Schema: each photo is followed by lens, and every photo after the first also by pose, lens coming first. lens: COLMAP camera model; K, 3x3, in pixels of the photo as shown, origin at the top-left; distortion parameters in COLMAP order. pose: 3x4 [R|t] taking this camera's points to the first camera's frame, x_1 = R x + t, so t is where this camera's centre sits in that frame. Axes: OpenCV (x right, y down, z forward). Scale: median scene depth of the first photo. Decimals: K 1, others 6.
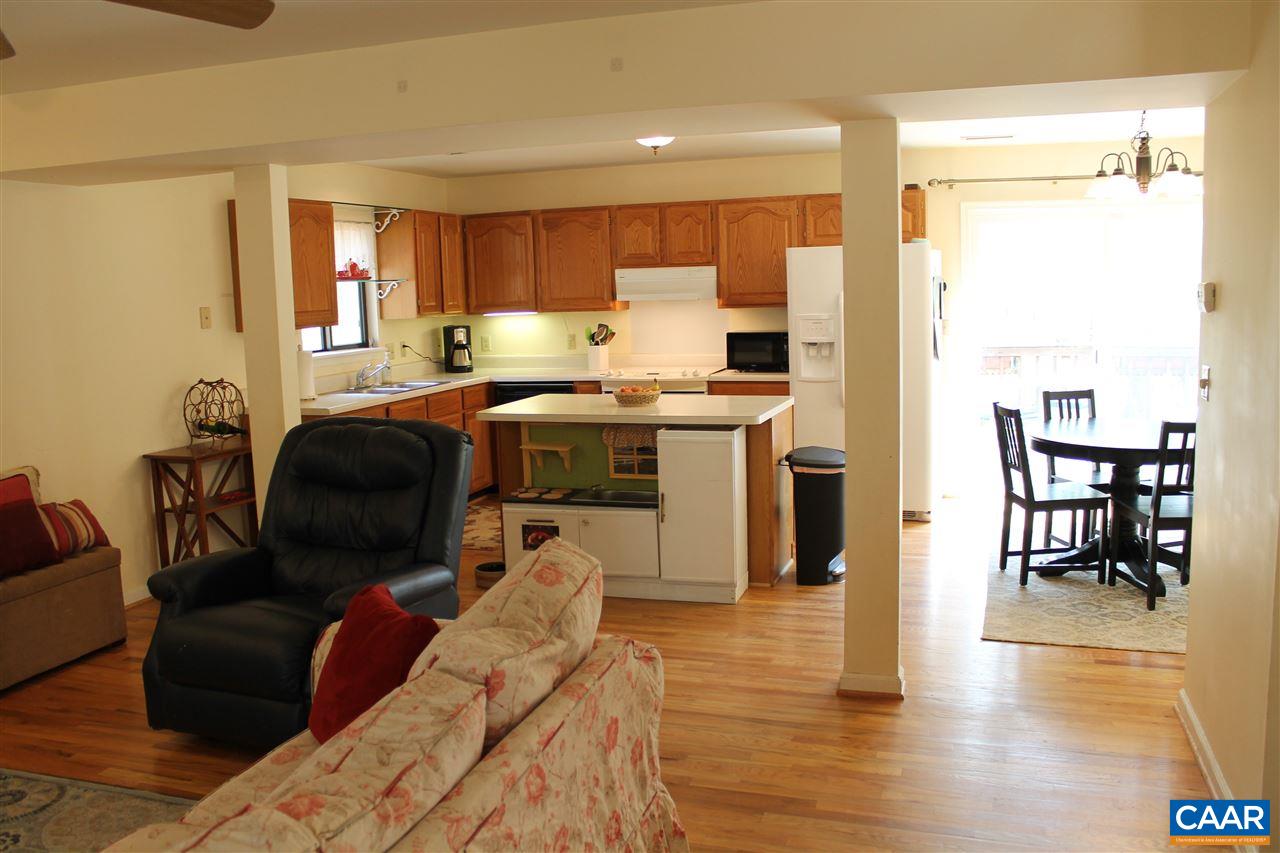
lens RADIAL K [[1076.9, 0, 640.6], [0, 1076.9, 429.6], [0, 0, 1]] dist [-0.128187, 0.051941]
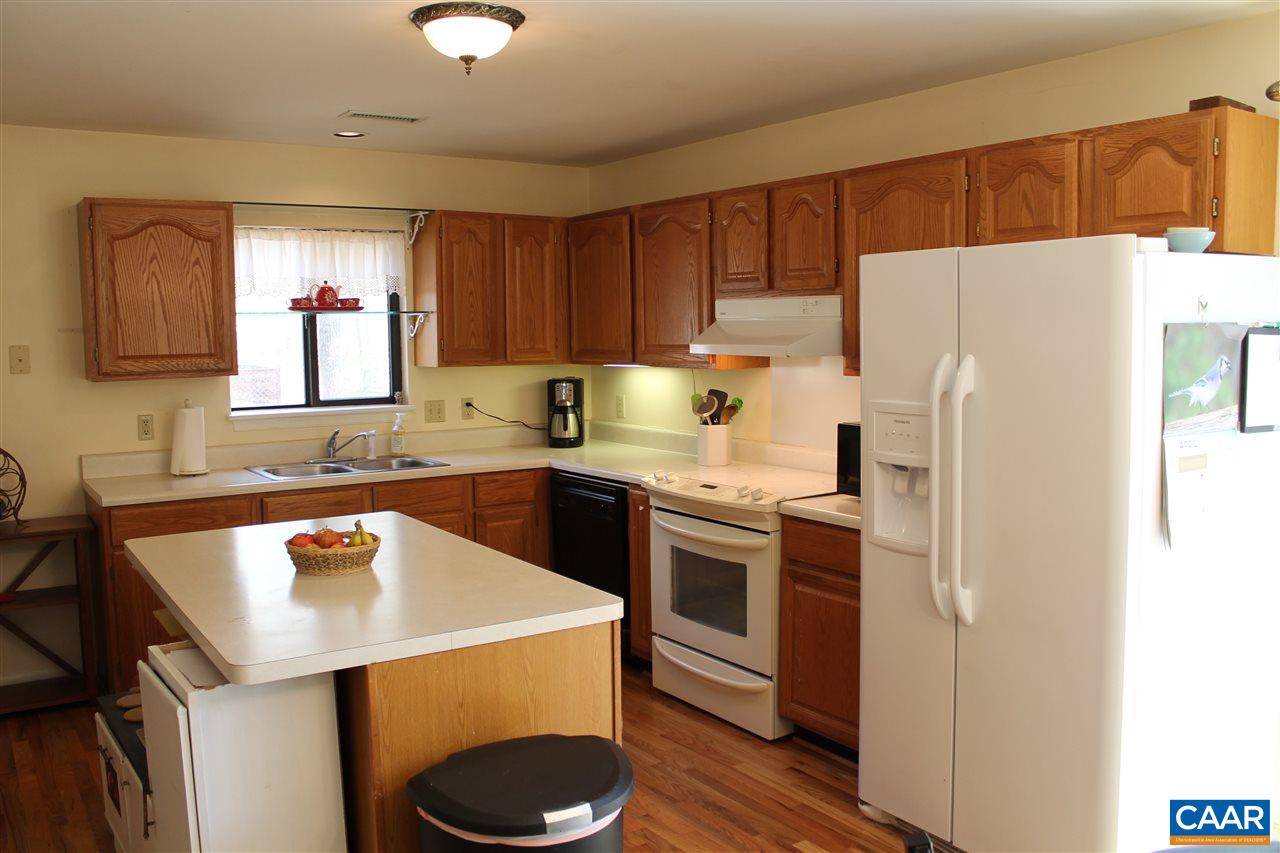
lens RADIAL K [[1076.9, 0, 638.3], [0, 1076.9, 422.4], [0, 0, 1]] dist [-0.128187, 0.051941]
pose [[0.791985, 0.077103, -0.605653, 0.313083], [-0.096979, 0.995286, -0.000110, -0.080088], [0.602790, 0.058823, 0.795729, 0.522701]]
